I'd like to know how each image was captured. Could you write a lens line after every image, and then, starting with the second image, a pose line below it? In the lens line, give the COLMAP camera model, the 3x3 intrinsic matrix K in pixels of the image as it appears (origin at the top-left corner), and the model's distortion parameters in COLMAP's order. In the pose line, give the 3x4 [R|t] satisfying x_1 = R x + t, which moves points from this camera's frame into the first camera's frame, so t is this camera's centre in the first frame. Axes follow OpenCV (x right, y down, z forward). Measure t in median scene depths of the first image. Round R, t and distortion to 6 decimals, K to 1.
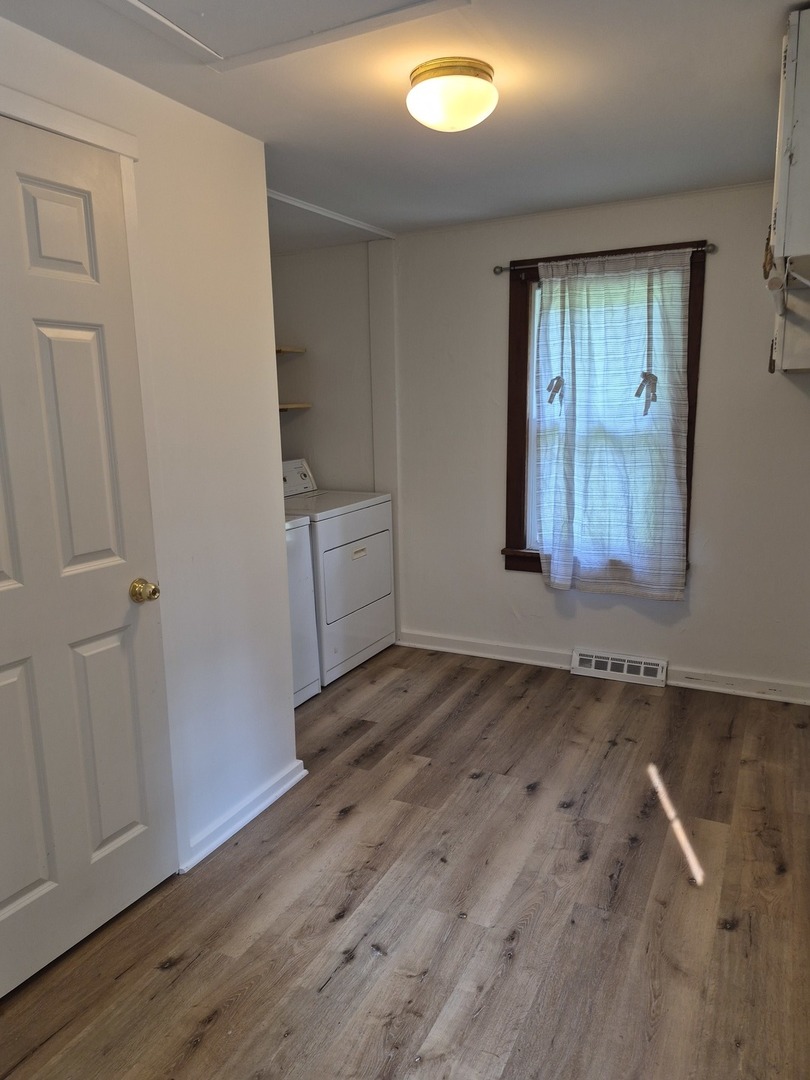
lens RADIAL K [[753.0, 0, 405.0], [0, 753.0, 540.0], [0, 0, 1]] dist [0.074475, -0.073071]
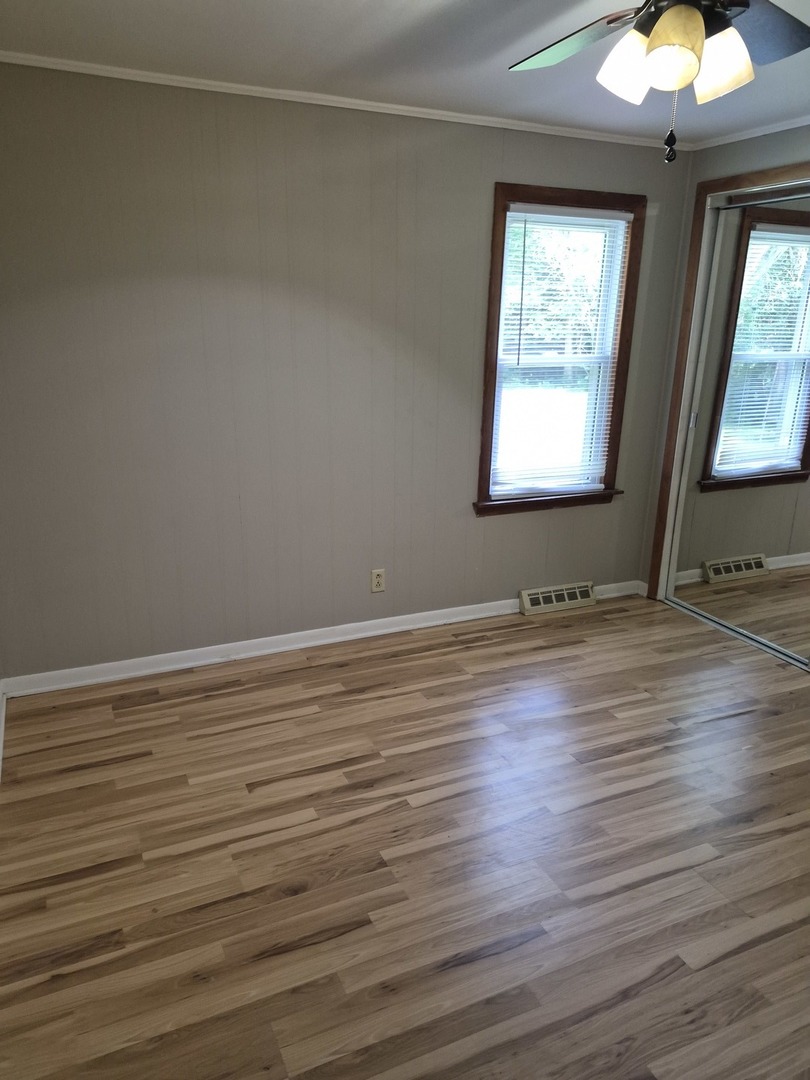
lens RADIAL K [[753.0, 0, 405.0], [0, 753.0, 540.0], [0, 0, 1]] dist [0.074475, -0.073071]
pose [[0.617492, -0.185606, 0.764365, -0.638040], [0.099521, 0.982387, 0.158149, -0.097065], [-0.780256, -0.021586, 0.625088, 0.522264]]
